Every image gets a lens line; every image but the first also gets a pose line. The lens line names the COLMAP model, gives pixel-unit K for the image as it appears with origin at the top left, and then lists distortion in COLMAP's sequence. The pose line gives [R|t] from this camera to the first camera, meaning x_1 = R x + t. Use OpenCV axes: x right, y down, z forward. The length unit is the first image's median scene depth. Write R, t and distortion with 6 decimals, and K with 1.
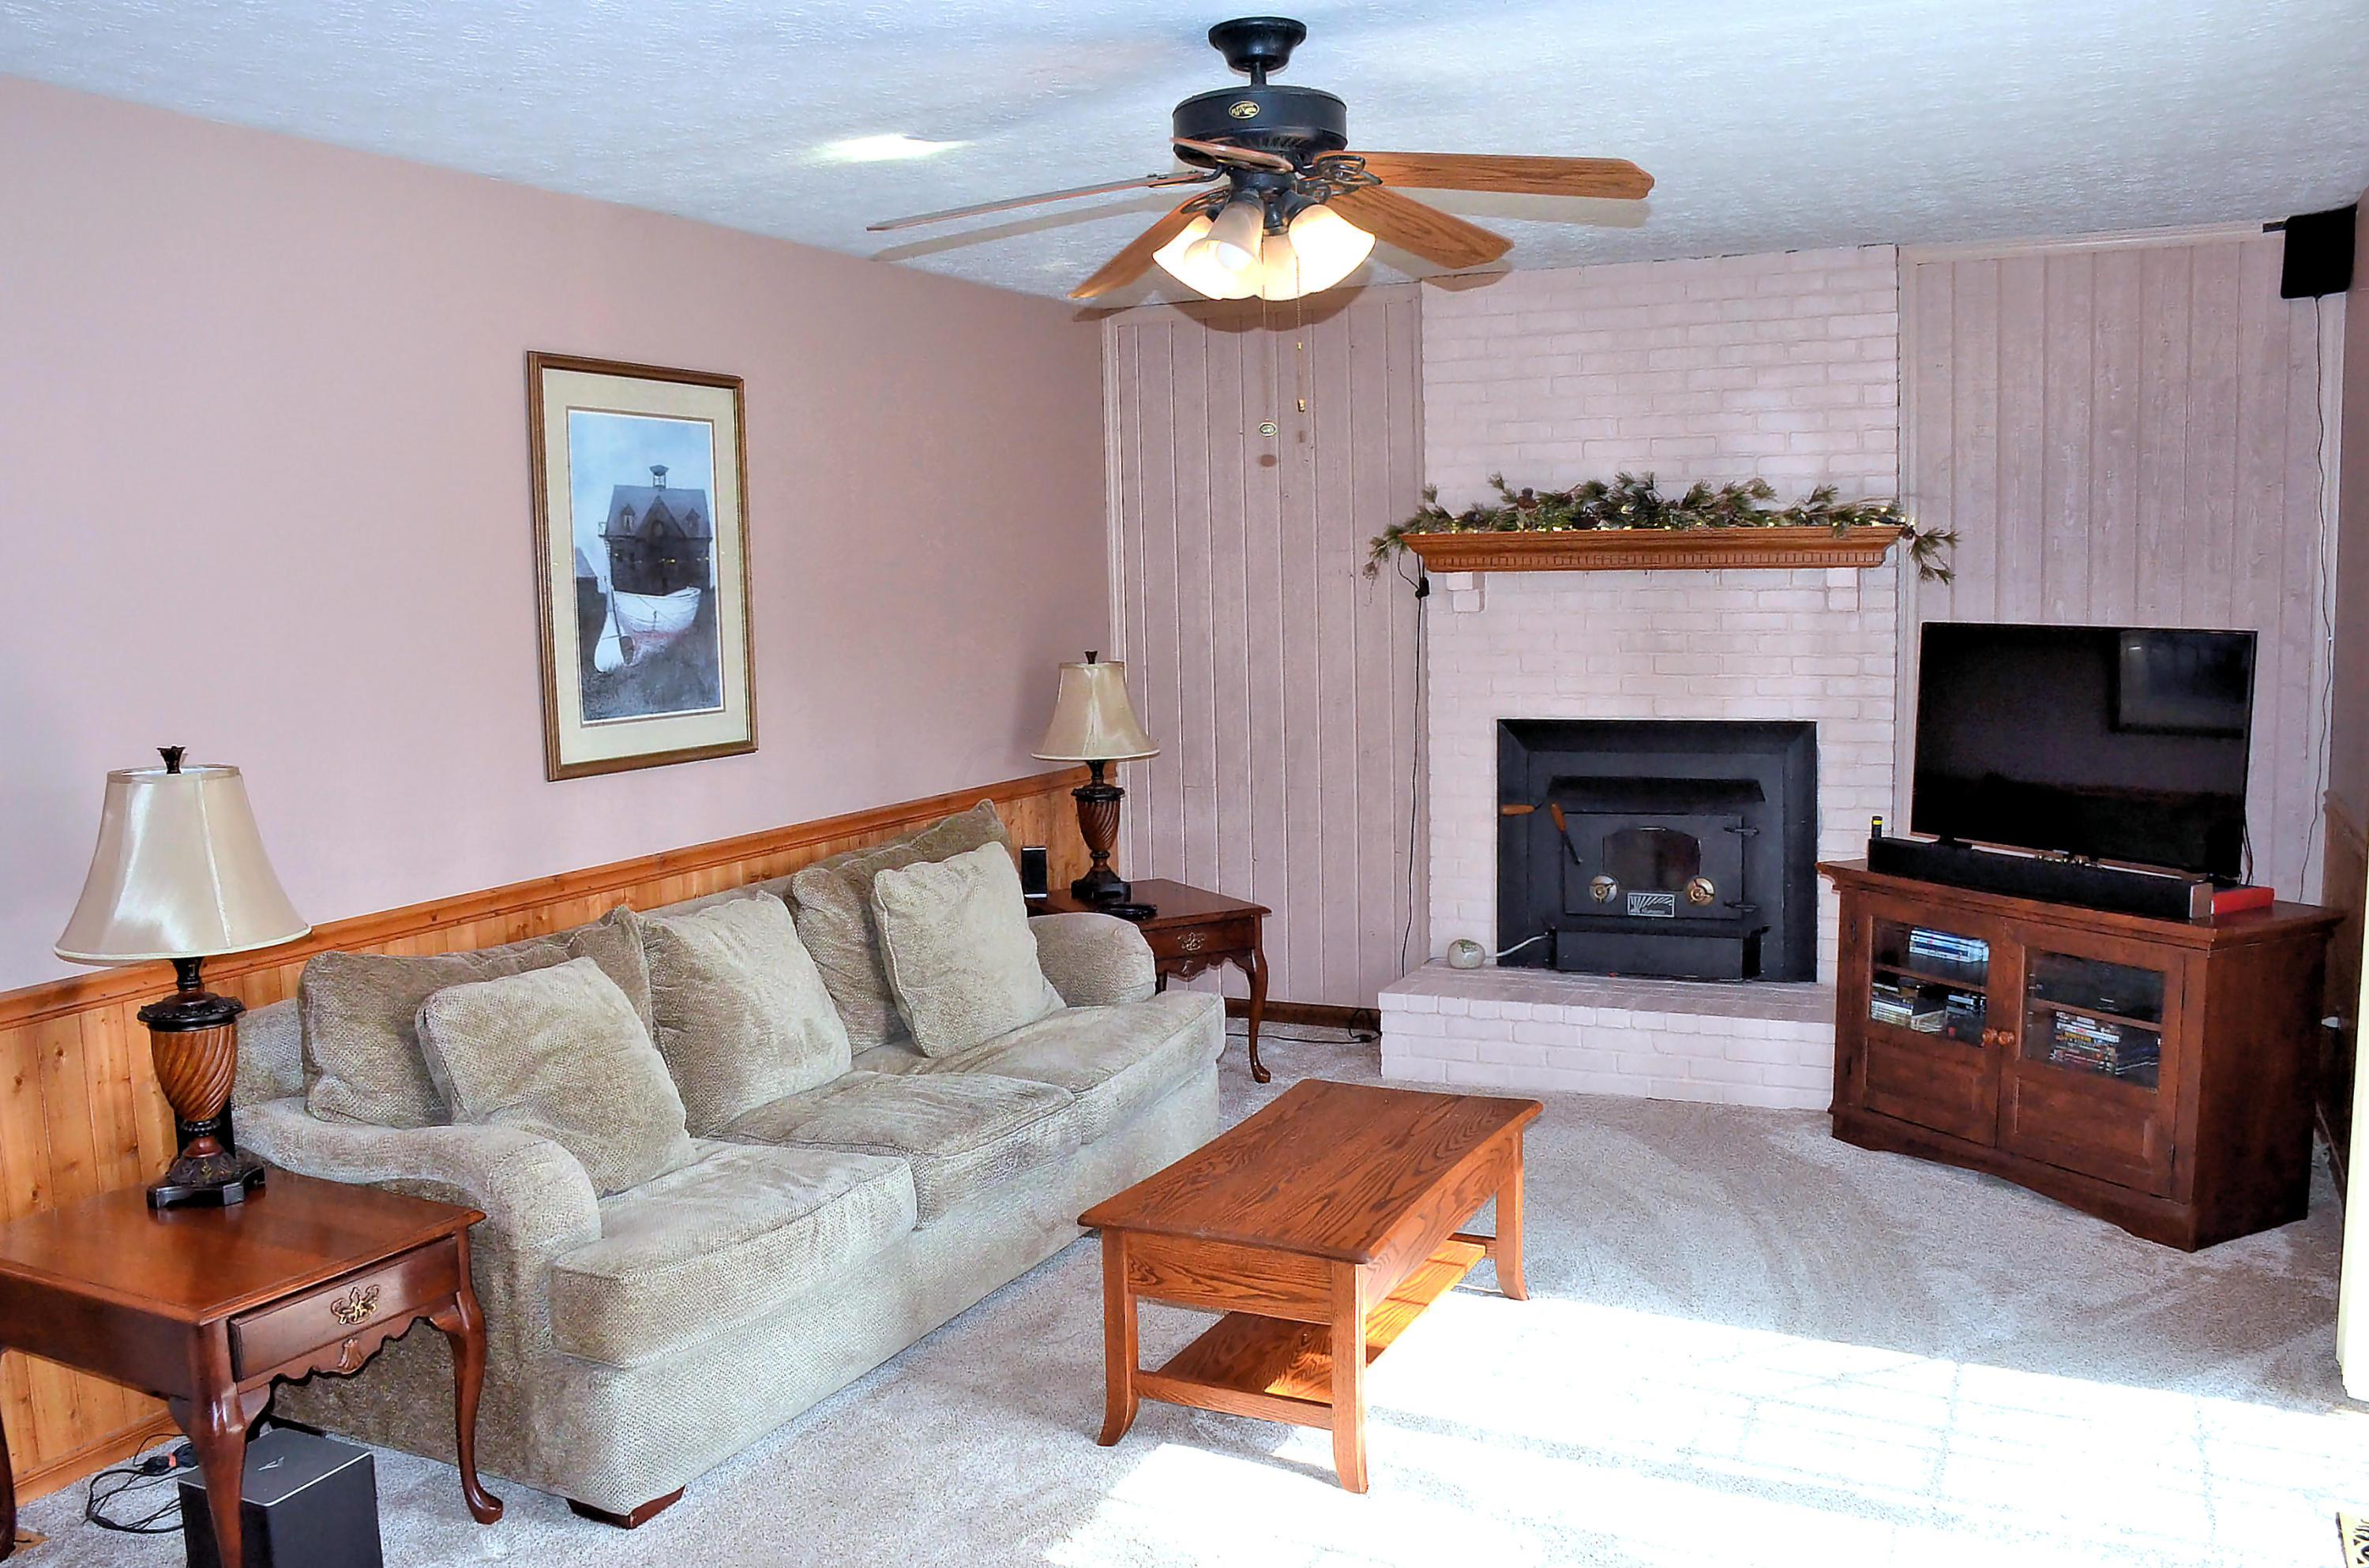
lens RADIAL K [[1994.0, 0, 1176.2], [0, 1994.0, 833.0], [0, 0, 1]] dist [-0.140002, 0.095239]
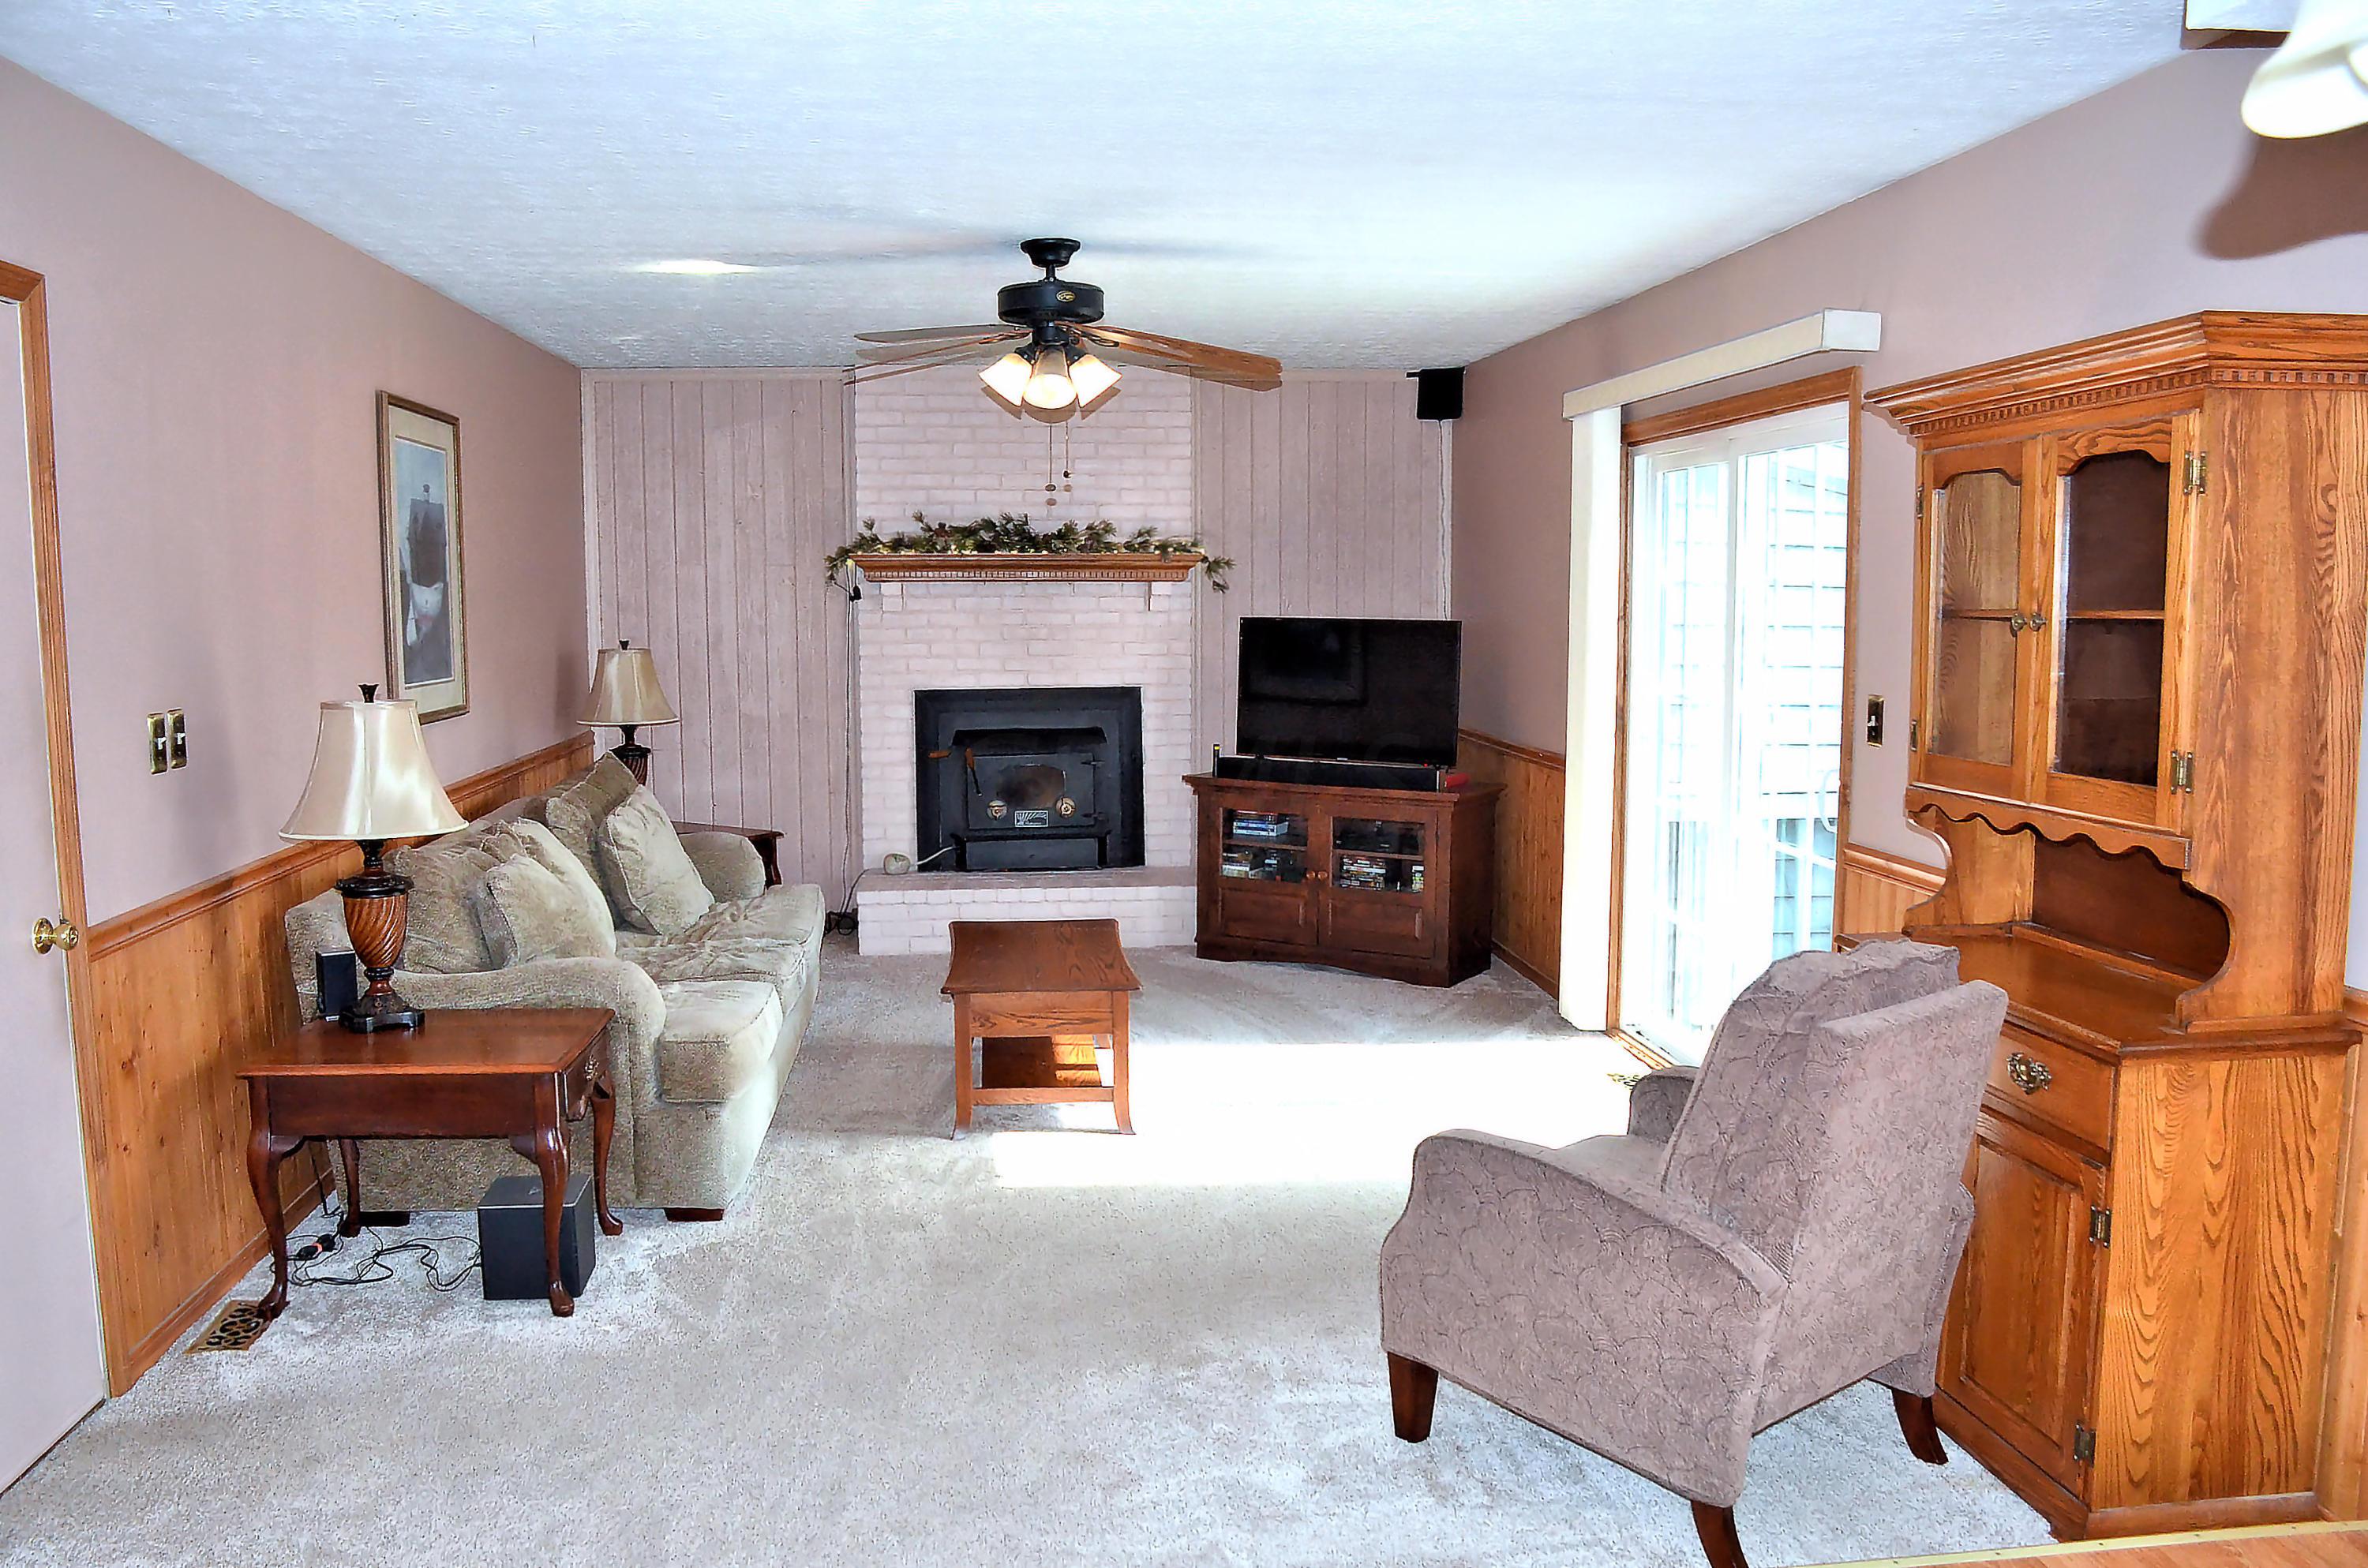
lens RADIAL K [[1882.9, 0, 1175.0], [0, 1882.9, 825.3], [0, 0, 1]] dist [-0.145411, 0.098670]
pose [[0.849772, -0.045300, 0.525200, -0.408339], [0.050292, 0.998723, 0.004772, 0.042651], [-0.524746, 0.022358, 0.850965, -0.211990]]
